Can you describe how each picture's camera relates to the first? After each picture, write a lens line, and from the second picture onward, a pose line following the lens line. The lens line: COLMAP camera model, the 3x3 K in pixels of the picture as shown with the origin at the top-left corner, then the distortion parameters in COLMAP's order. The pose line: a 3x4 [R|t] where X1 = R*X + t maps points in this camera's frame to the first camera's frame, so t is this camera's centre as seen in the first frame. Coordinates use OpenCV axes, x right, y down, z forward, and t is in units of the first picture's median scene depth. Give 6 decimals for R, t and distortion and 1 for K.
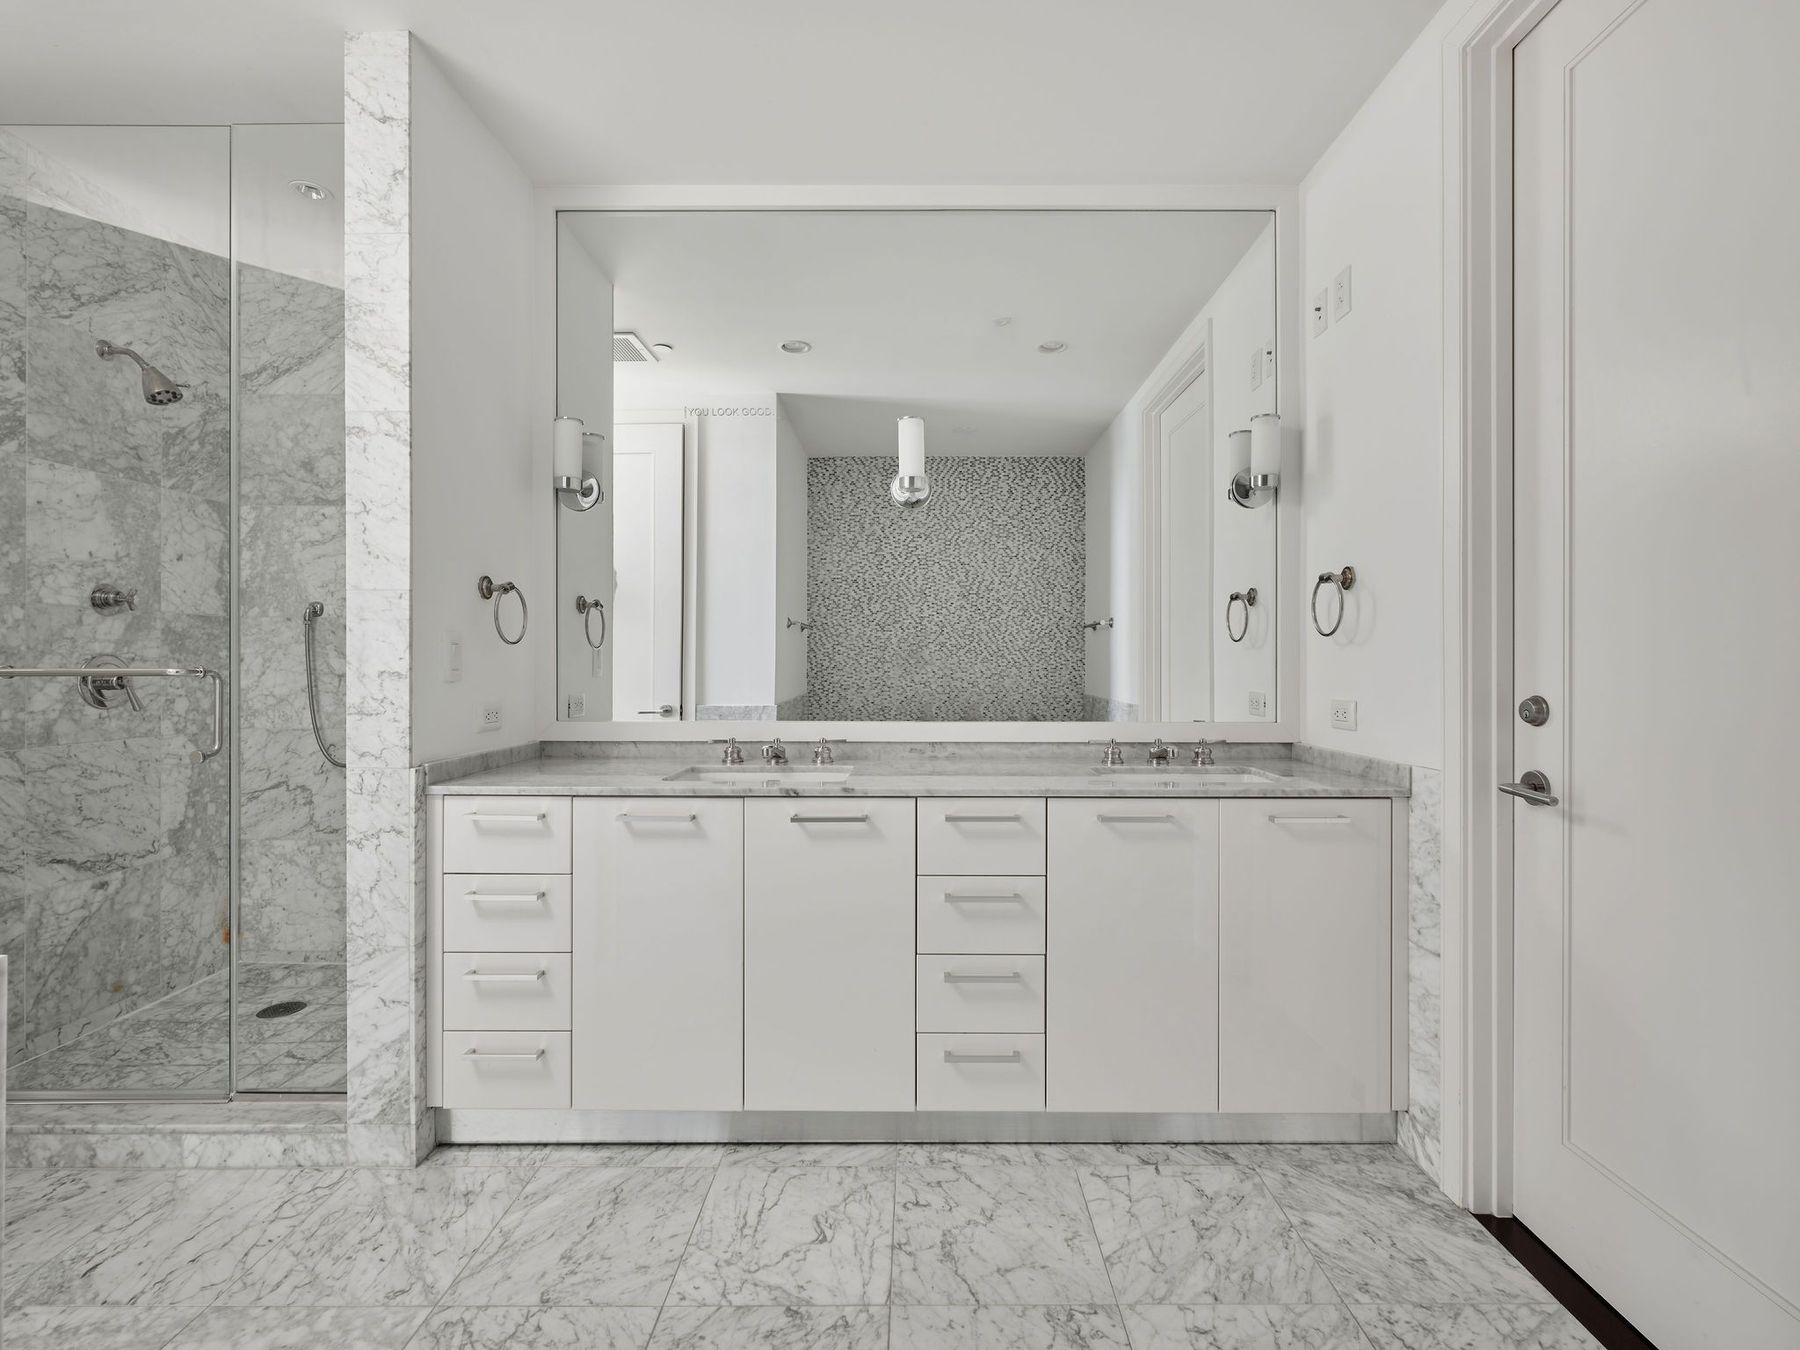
lens RADIAL K [[825.2, 0, 907.7], [0, 825.2, 652.0], [0, 0, 1]] dist [0.001176, 0.000395]
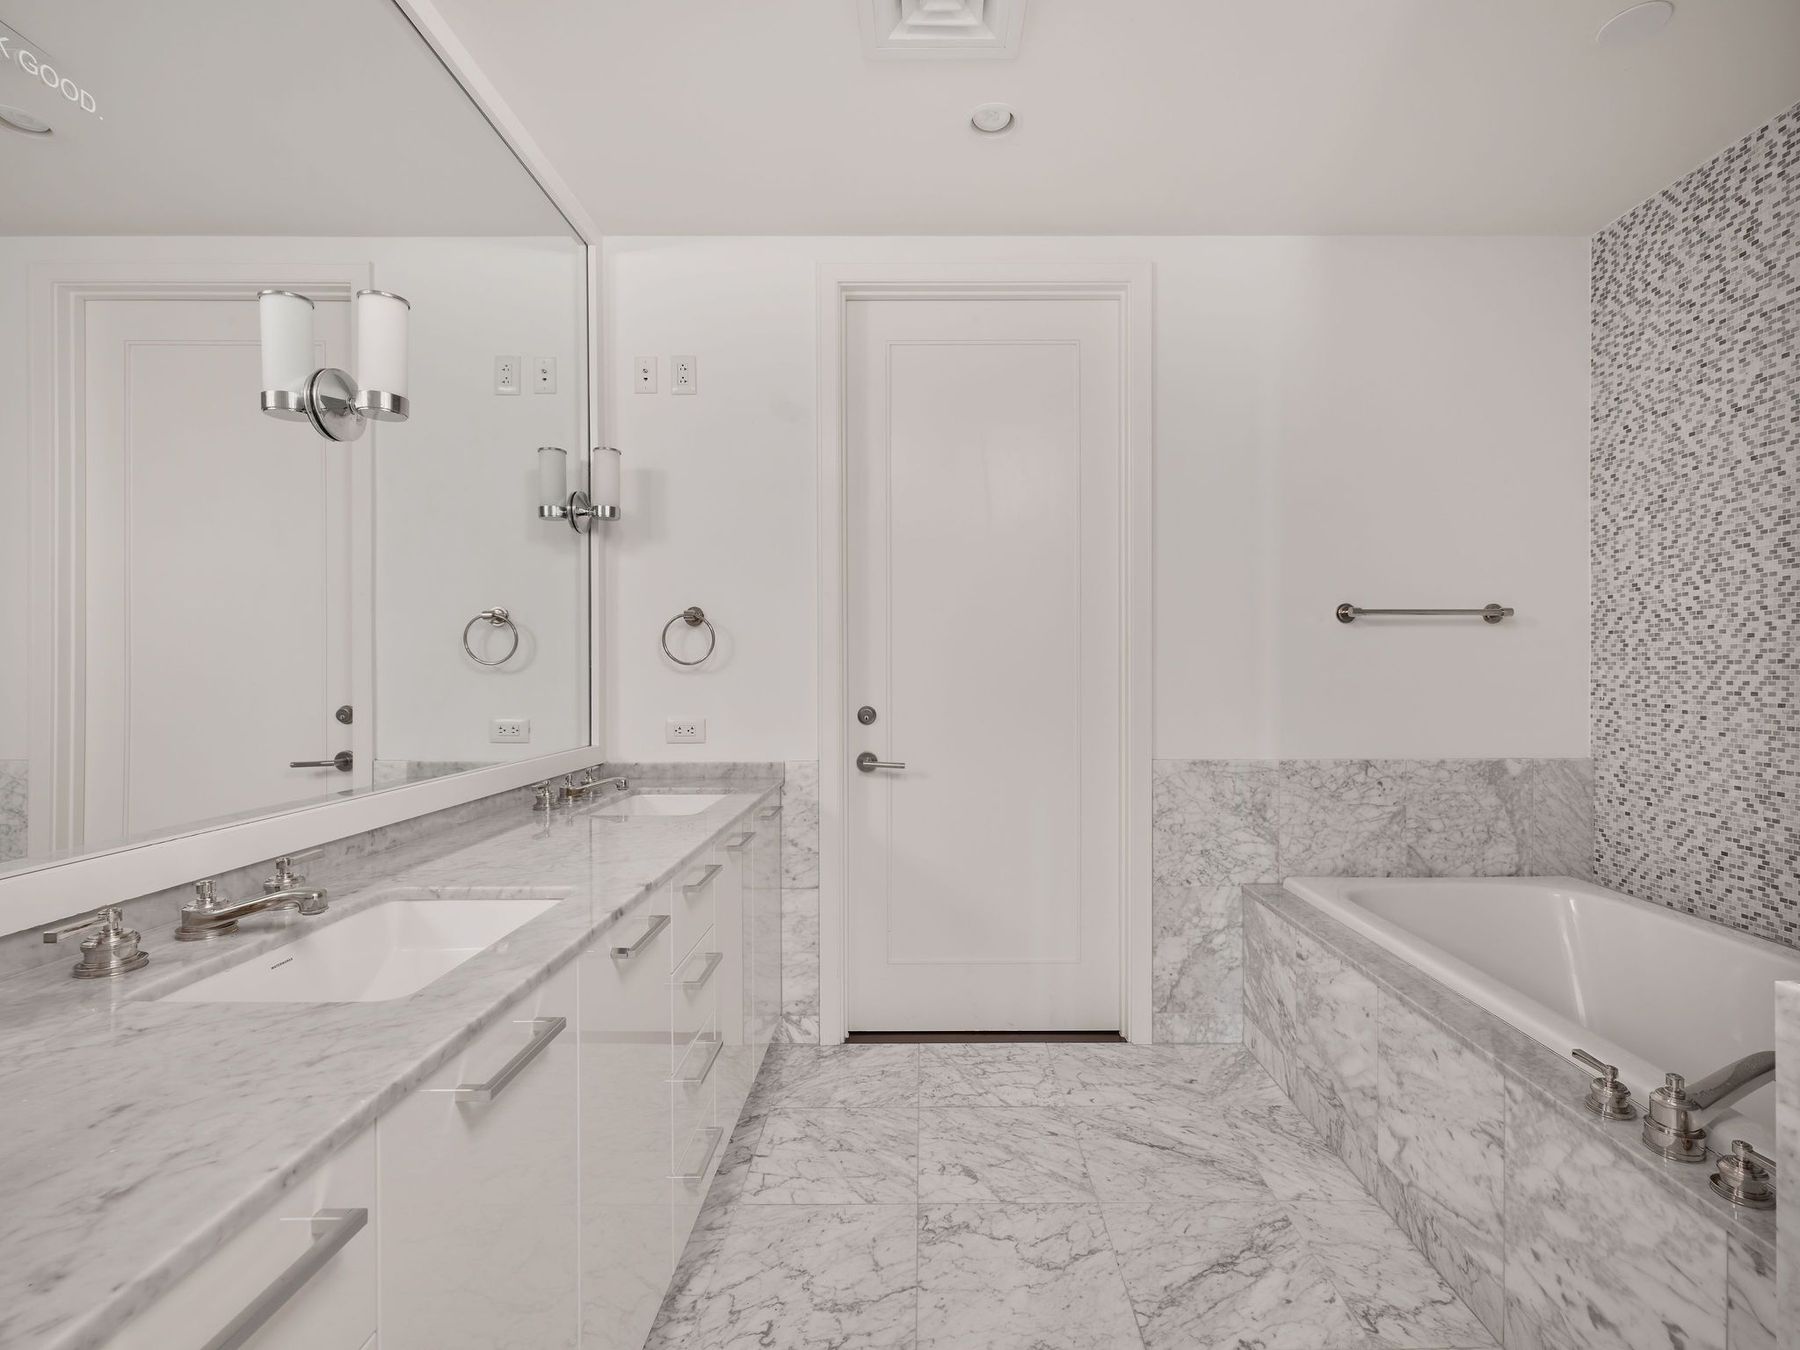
lens RADIAL K [[859.2, 0, 899.5], [0, 859.2, 670.7], [0, 0, 1]] dist [0.000227, 0.000382]
pose [[-0.015150, -0.000053, 0.999885, -0.943154], [-0.007577, 0.999971, -0.000061, -0.017923], [-0.999857, -0.007577, -0.015150, 0.945237]]
